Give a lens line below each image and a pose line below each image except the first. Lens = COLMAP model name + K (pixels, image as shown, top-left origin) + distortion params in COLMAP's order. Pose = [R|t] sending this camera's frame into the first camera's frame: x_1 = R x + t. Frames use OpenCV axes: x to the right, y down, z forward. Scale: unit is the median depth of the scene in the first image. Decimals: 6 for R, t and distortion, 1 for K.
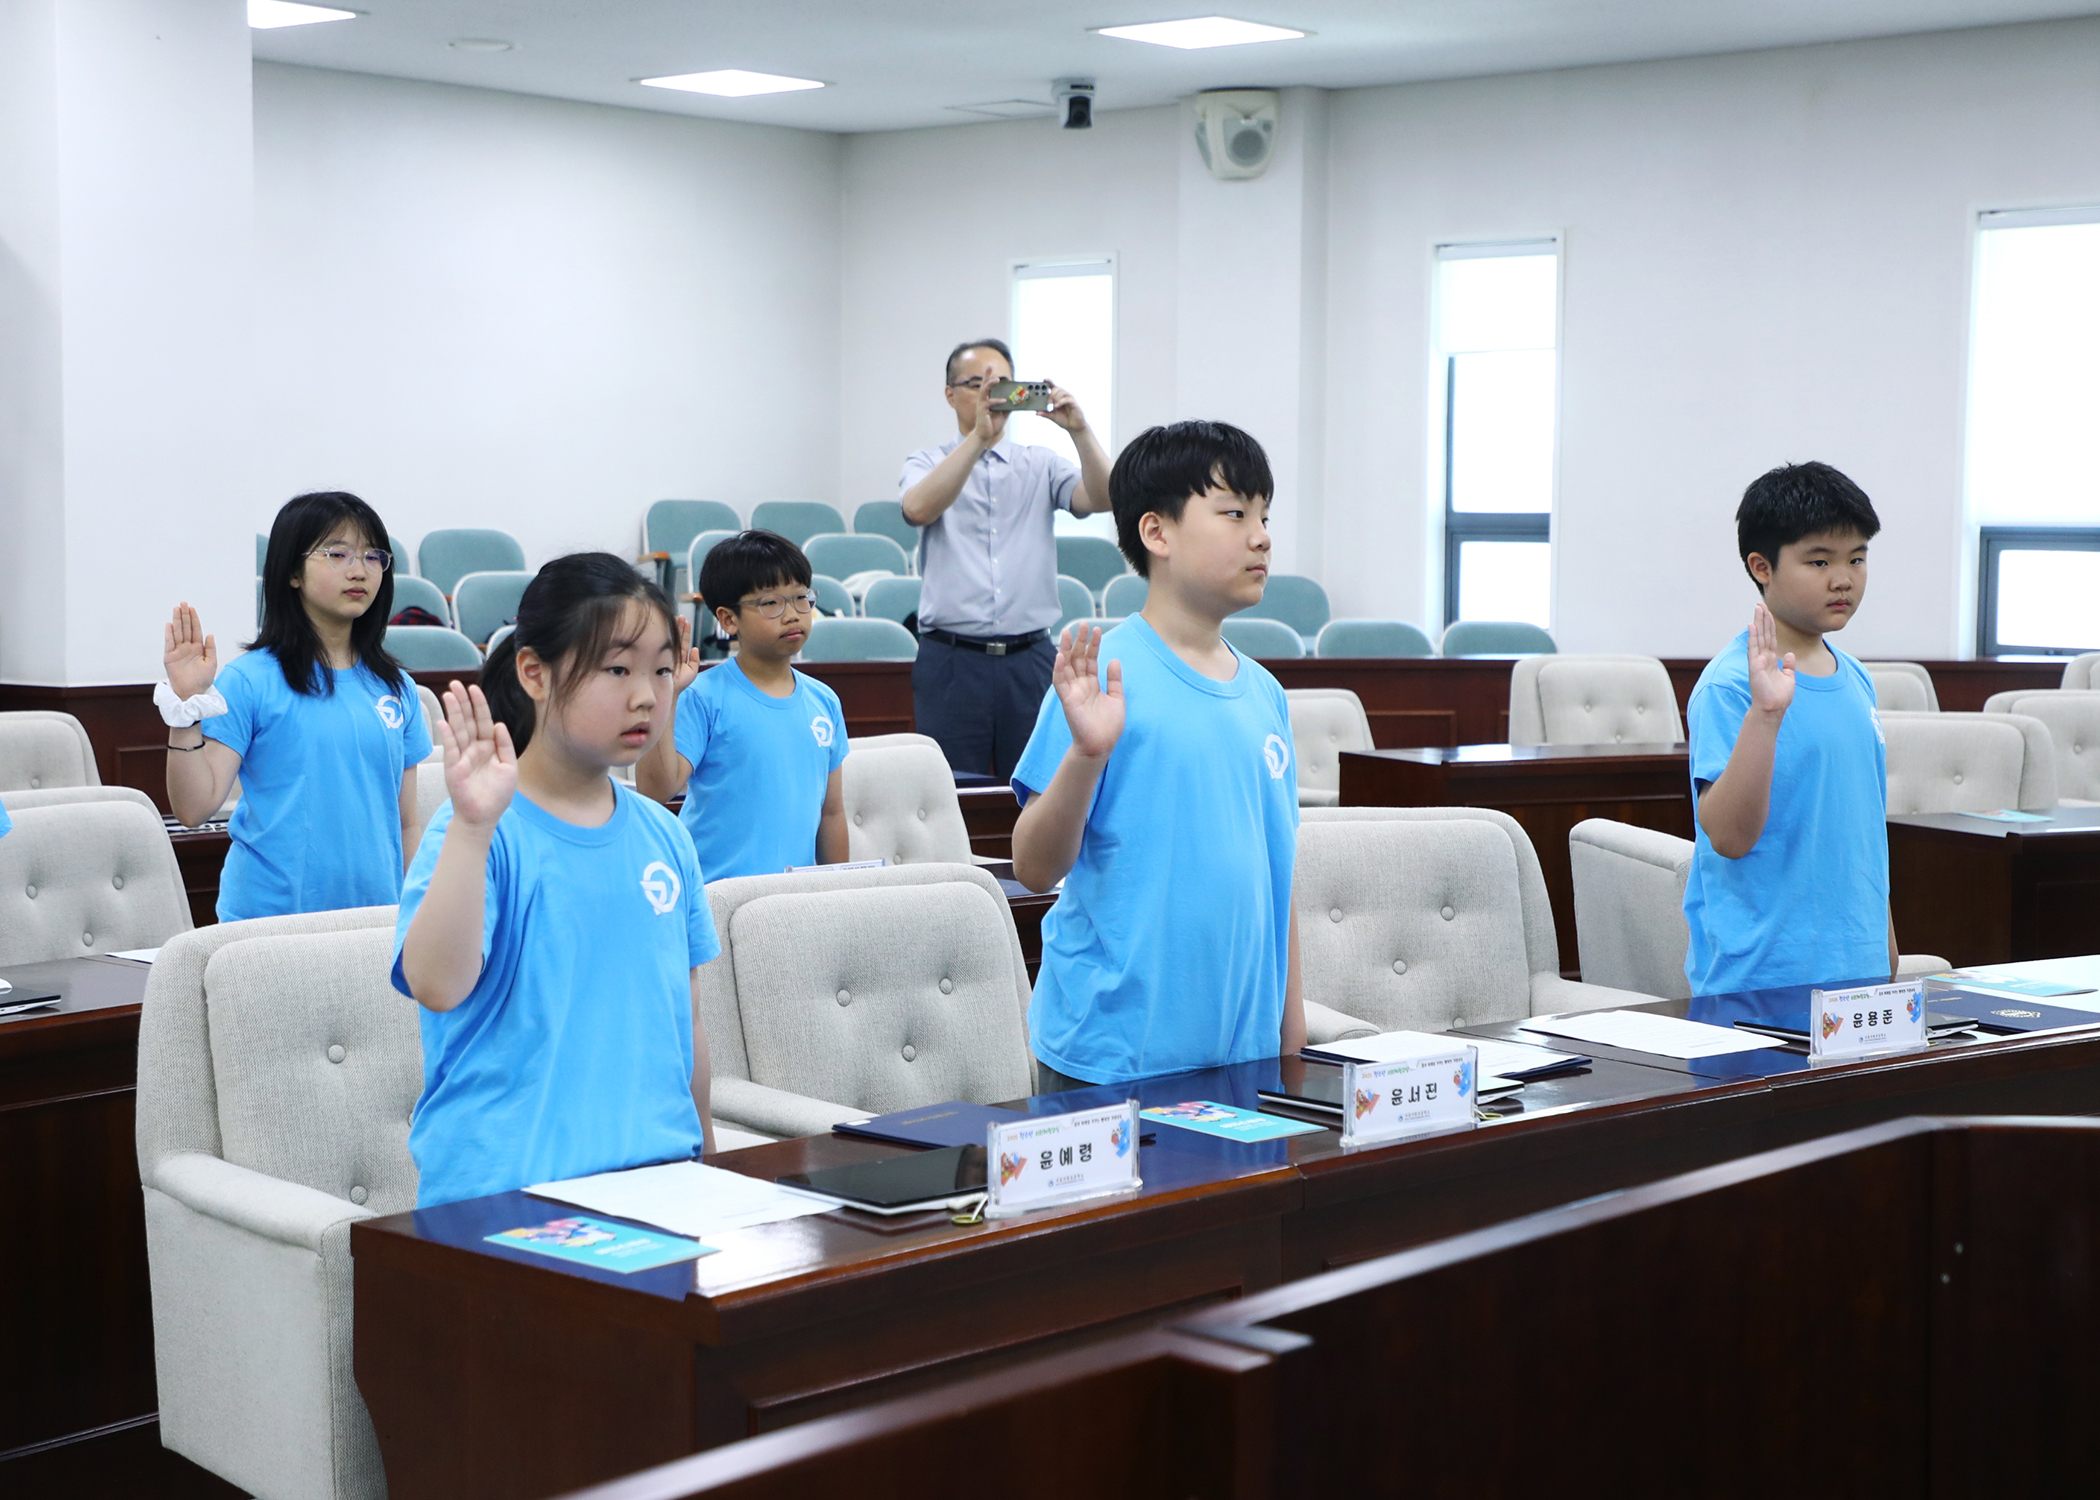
lens RADIAL K [[3455.0, 0, 964.2], [0, 3455.0, 691.2], [0, 0, 1]] dist [0.187148, 0.126361]
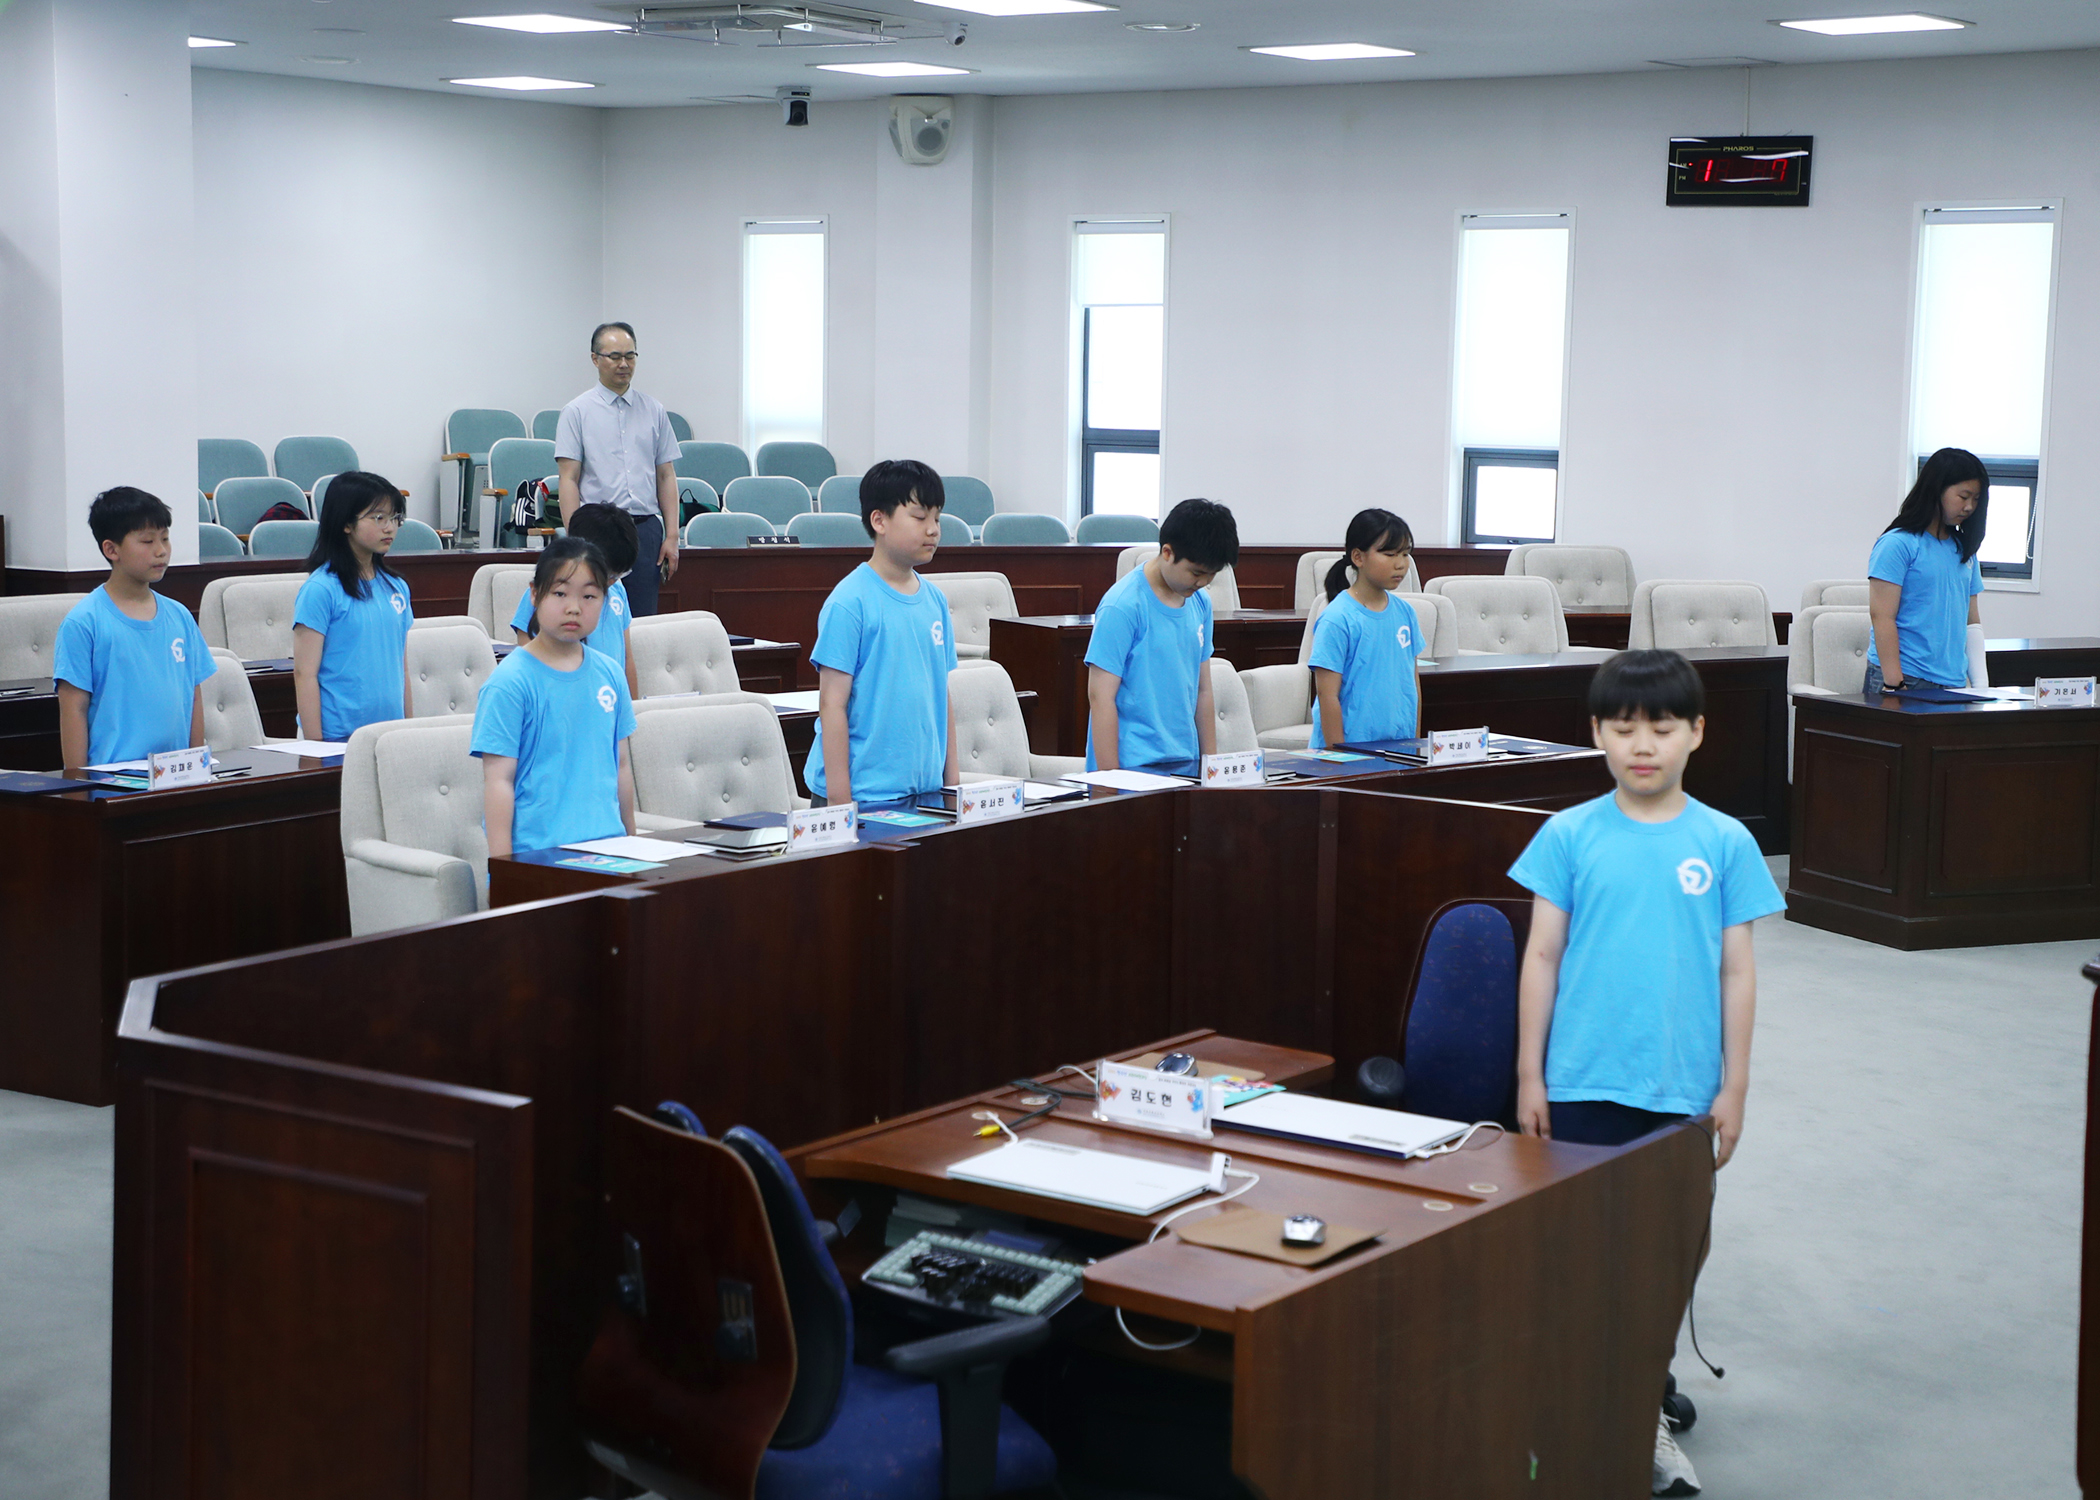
lens RADIAL K [[3455.0, 0, 964.2], [0, 3455.0, 691.2], [0, 0, 1]] dist [0.187148, 0.126361]
pose [[0.996245, -0.003014, 0.086530, -0.019690], [-0.000853, 0.999003, 0.044624, -0.012640], [-0.086579, -0.044531, 0.995249, -0.323570]]
